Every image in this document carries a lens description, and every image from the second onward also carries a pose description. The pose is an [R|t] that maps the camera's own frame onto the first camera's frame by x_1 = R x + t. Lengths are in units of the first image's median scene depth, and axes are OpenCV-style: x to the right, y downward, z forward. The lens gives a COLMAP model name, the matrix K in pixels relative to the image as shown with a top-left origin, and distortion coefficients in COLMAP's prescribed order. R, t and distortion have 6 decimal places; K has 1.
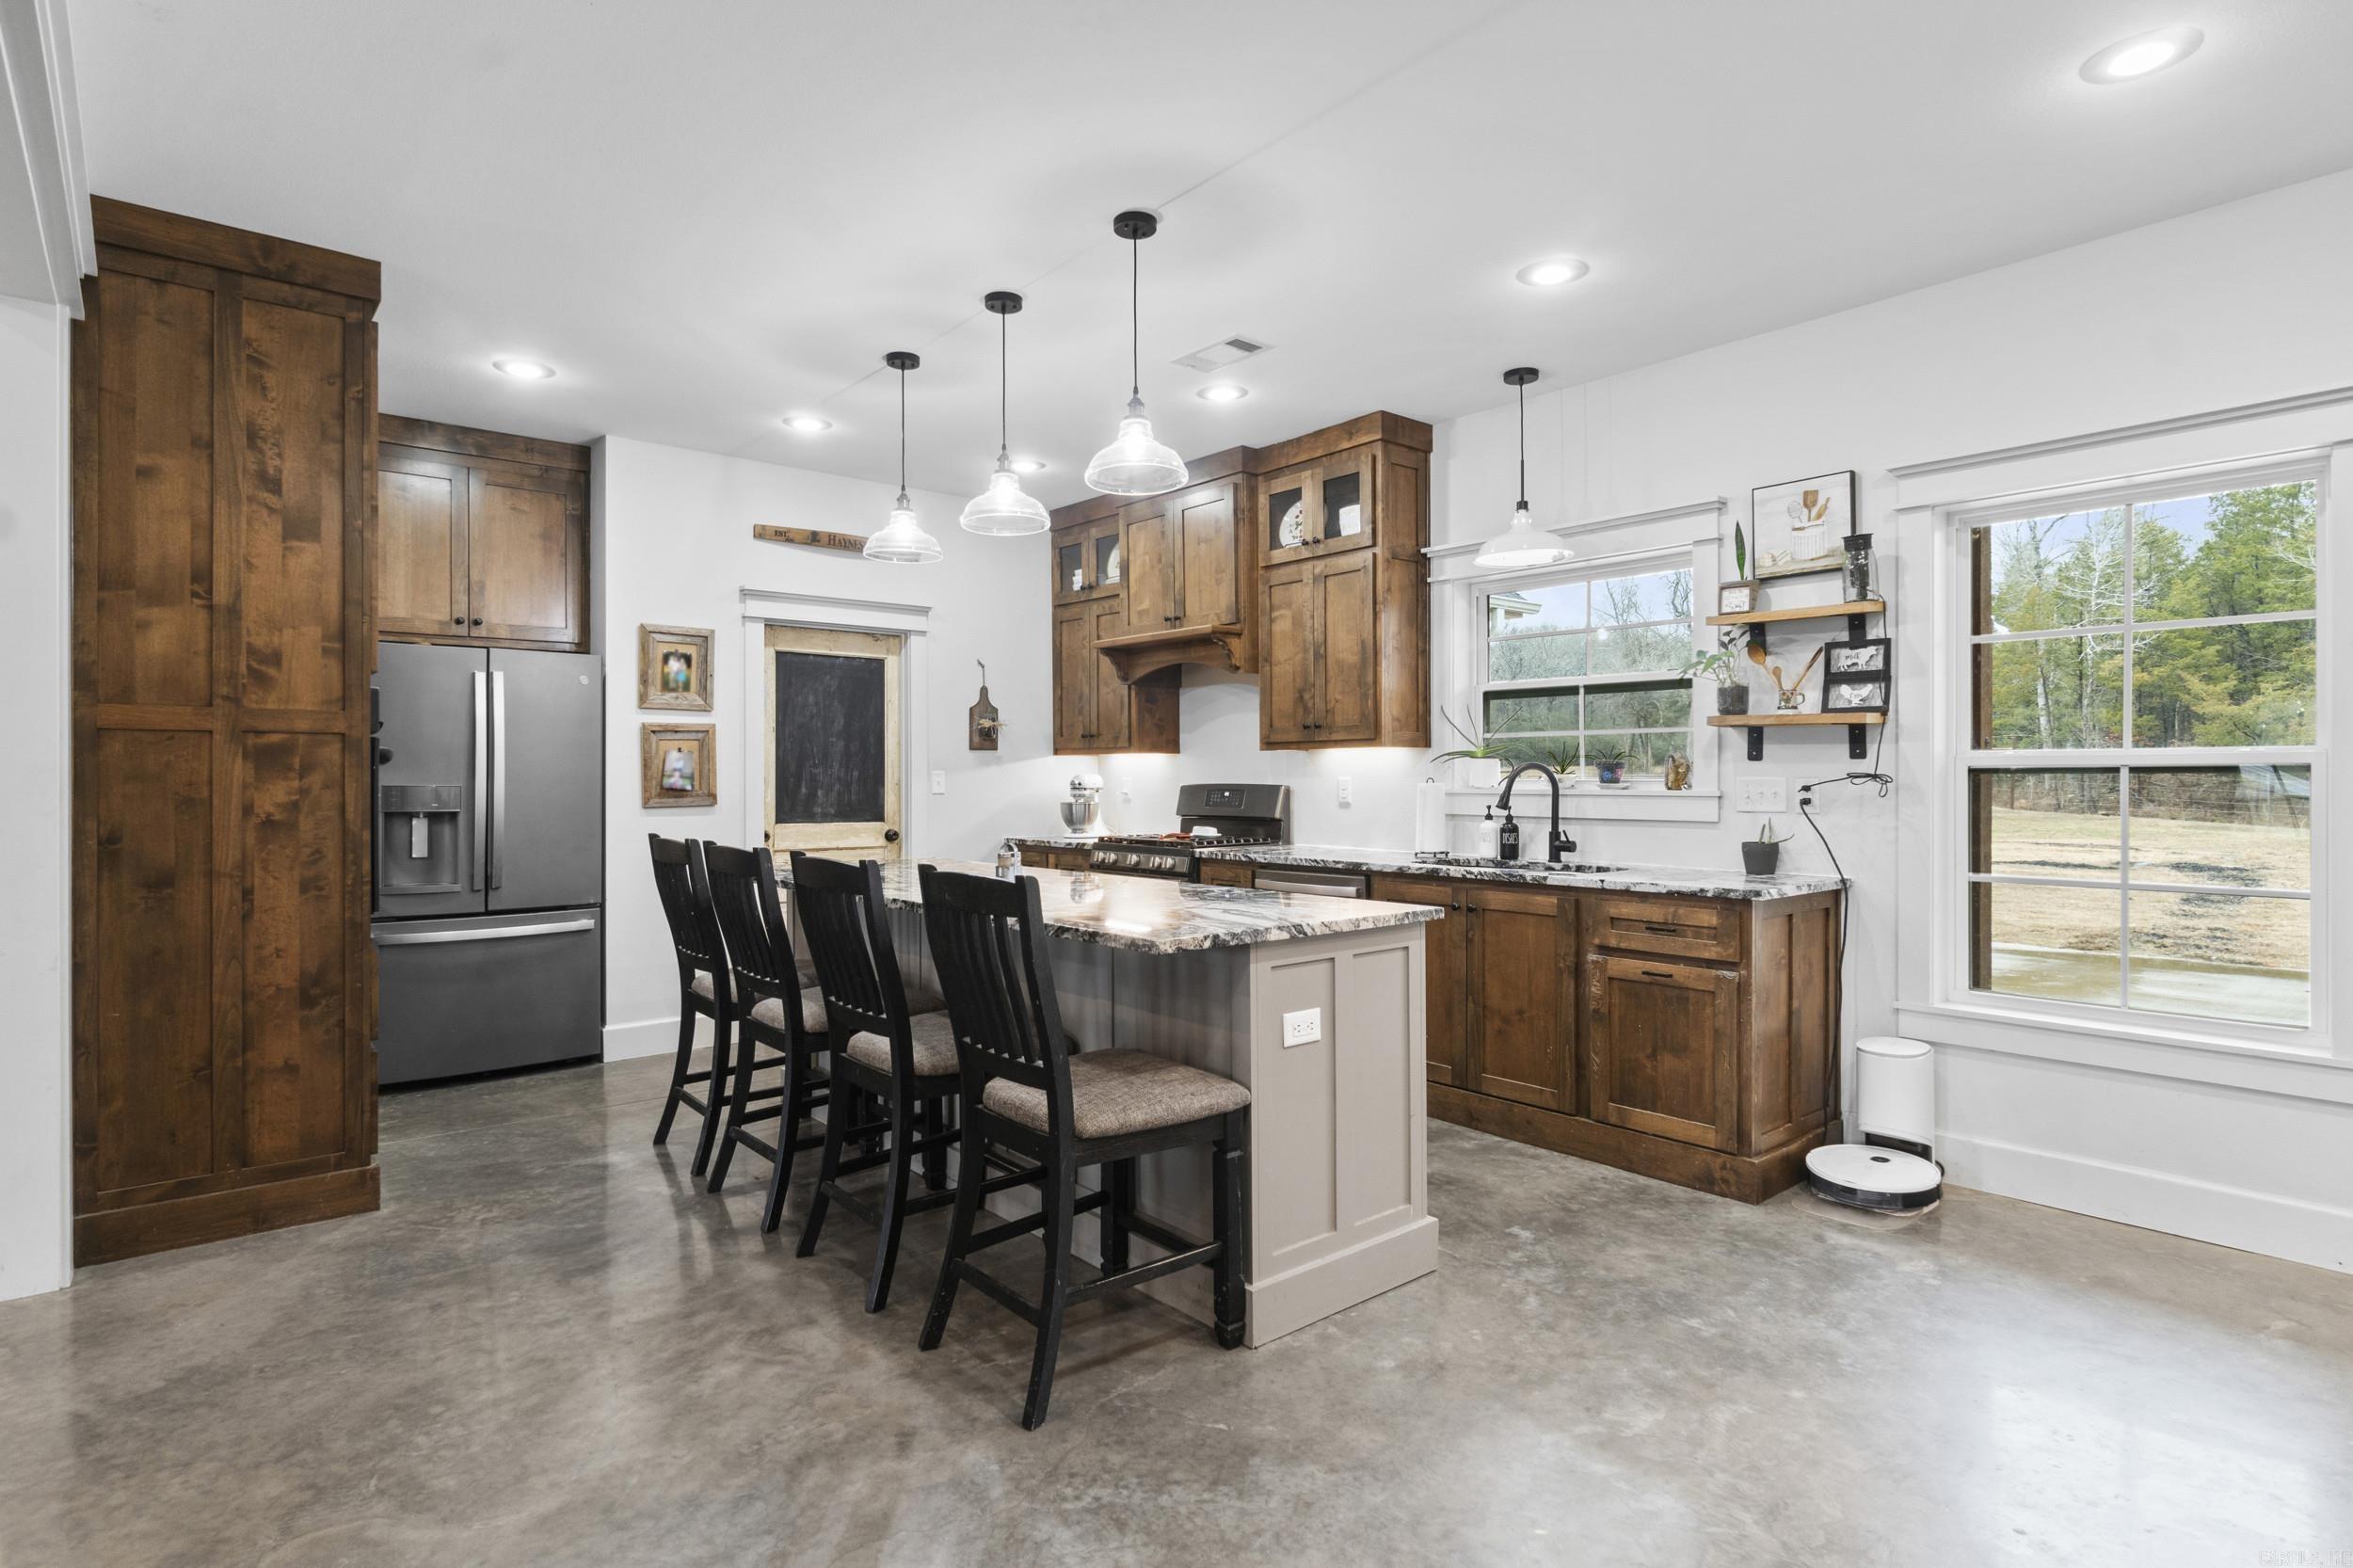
lens RADIAL K [[1192.1, 0, 1176.5], [0, 1192.1, 784.0], [0, 0, 1]] dist [-0.005312, -0.001154]
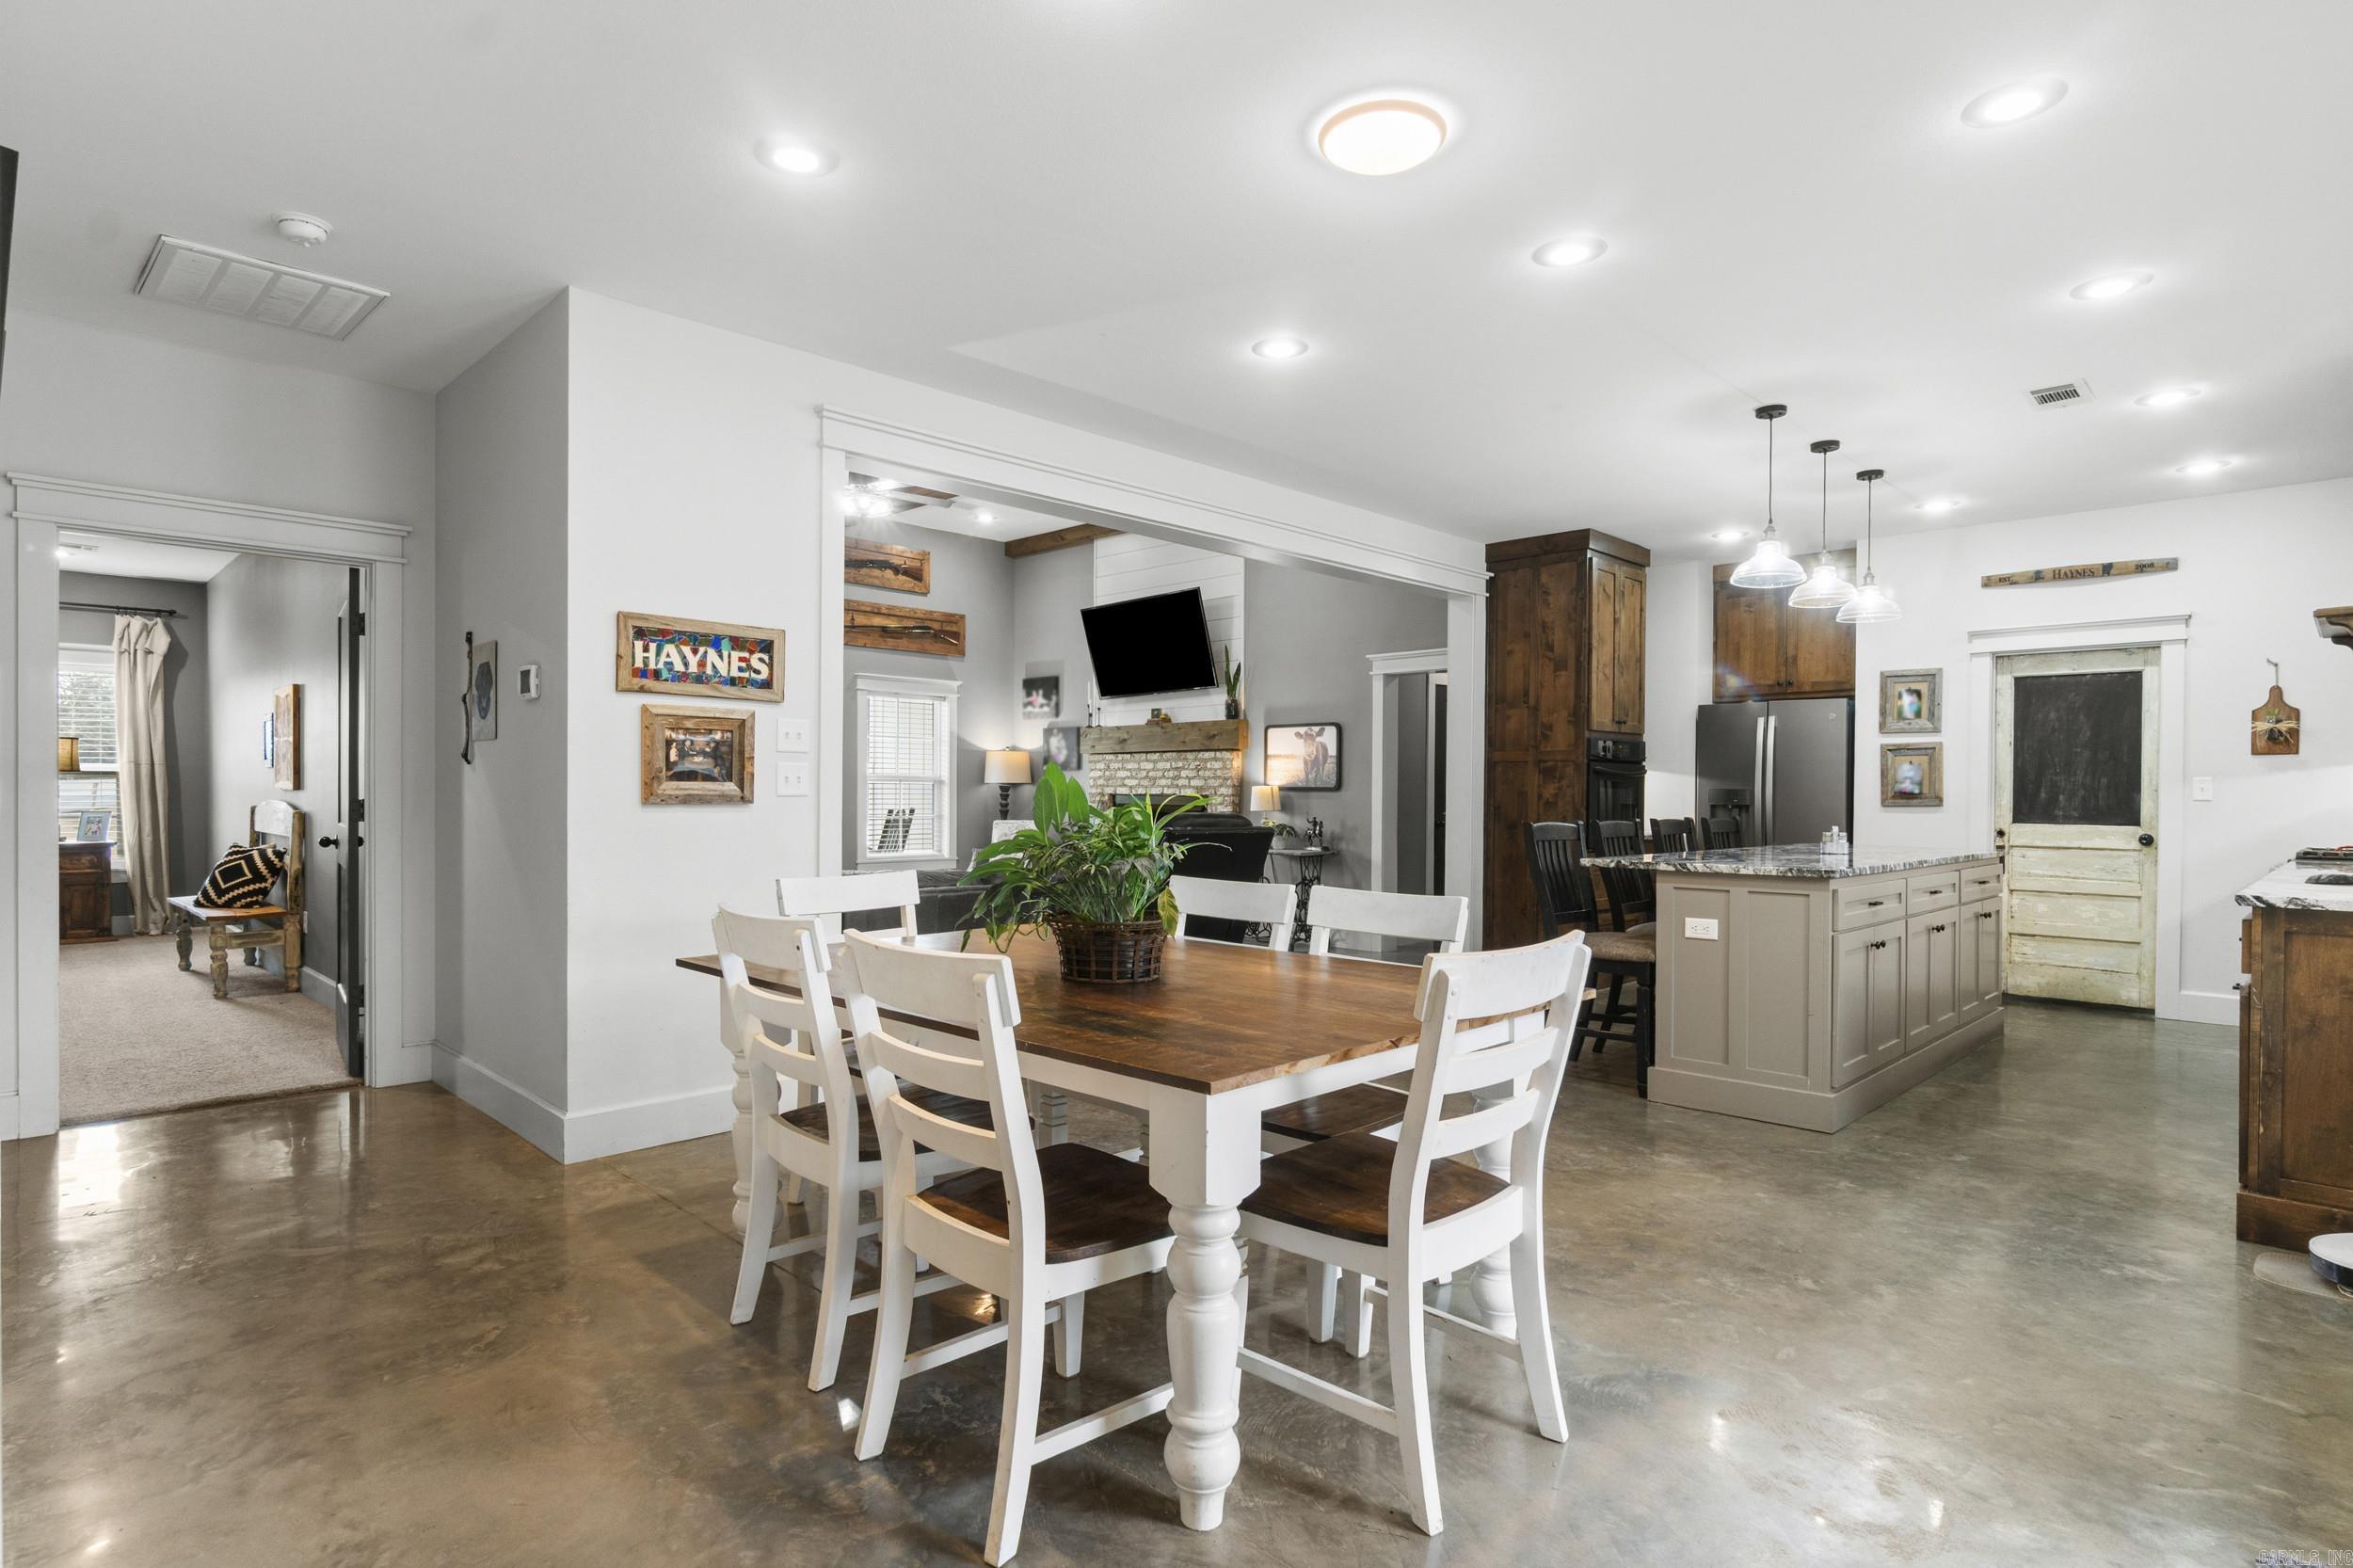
lens RADIAL K [[1207.1, 0, 1176.5], [0, 1207.1, 784.0], [0, 0, 1]] dist [-0.003565, -0.000443]
pose [[0.100888, -0.006176, -0.994879, 0.827055], [-0.010870, 0.999914, -0.007309, 0.013092], [0.994838, 0.011552, 0.100812, 0.058612]]
